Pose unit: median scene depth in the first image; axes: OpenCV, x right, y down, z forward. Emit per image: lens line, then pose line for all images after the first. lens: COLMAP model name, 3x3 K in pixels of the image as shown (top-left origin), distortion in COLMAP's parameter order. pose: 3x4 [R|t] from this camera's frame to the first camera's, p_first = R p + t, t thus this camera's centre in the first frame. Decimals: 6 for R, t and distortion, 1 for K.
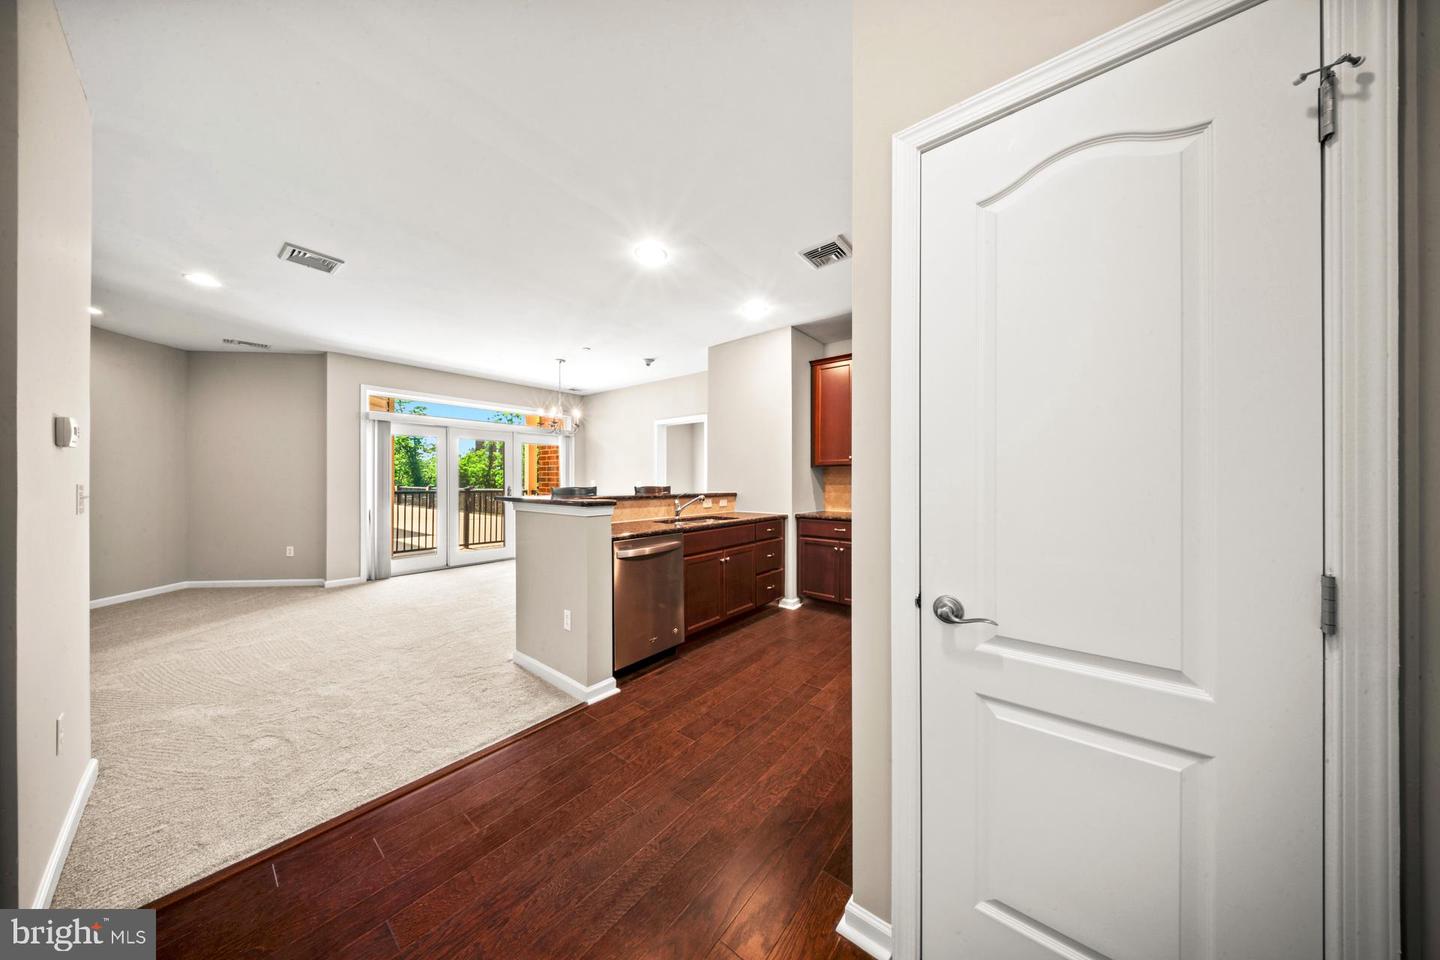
lens RADIAL K [[426.1, 0, 711.6], [0, 426.1, 481.7], [0, 0, 1]] dist [0.001707, -0.000414]
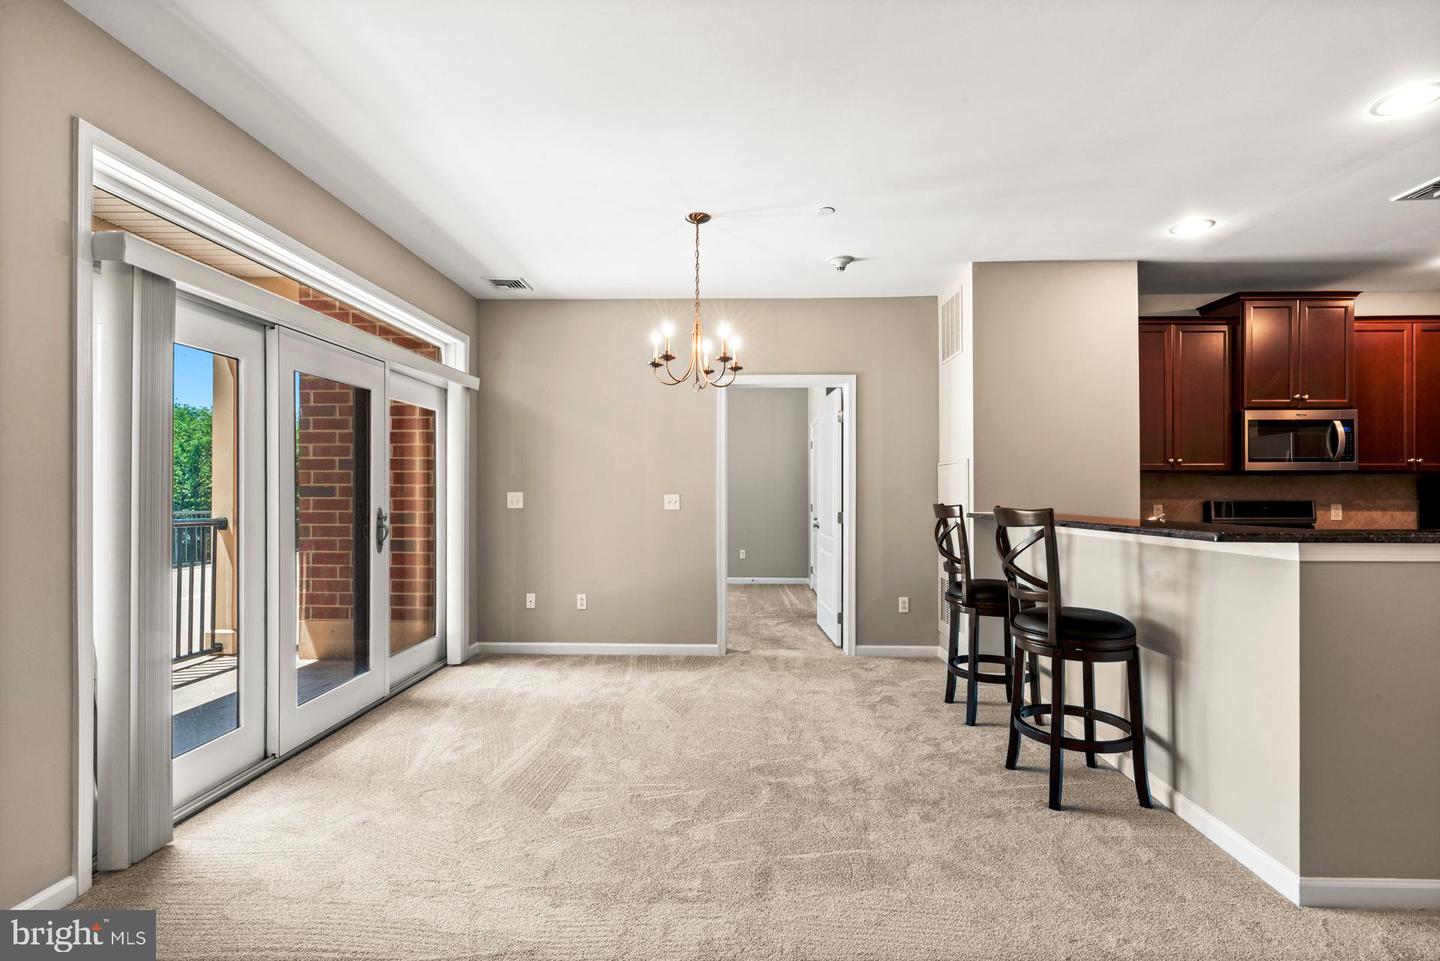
lens RADIAL K [[649.7, 0, 727.8], [0, 649.7, 486.2], [0, 0, 1]] dist [-0.002934, -0.000266]
pose [[0.793940, -0.001686, 0.607993, -0.736541], [0.006324, 0.999965, -0.005485, -0.003894], [-0.607963, 0.008200, 0.793923, 0.449041]]
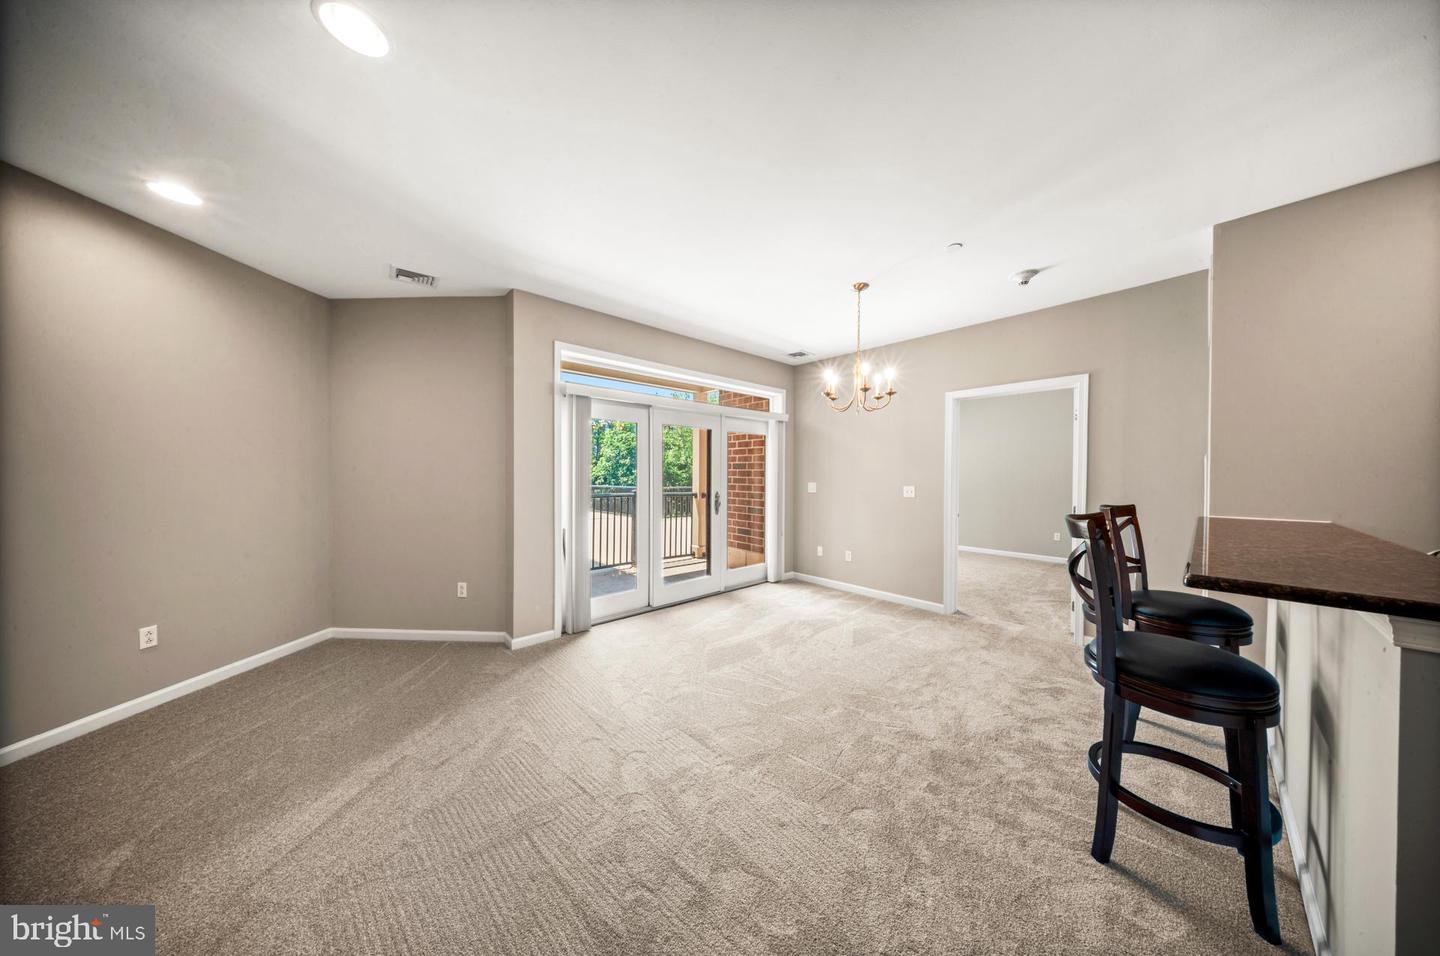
lens RADIAL K [[426.1, 0, 728.4], [0, 426.1, 479.3], [0, 0, 1]] dist [0.001707, -0.000414]
pose [[0.989560, -0.000313, -0.144119, -0.452079], [0.001526, 0.999964, 0.008305, -0.018691], [0.144112, -0.008439, 0.989525, 0.374156]]
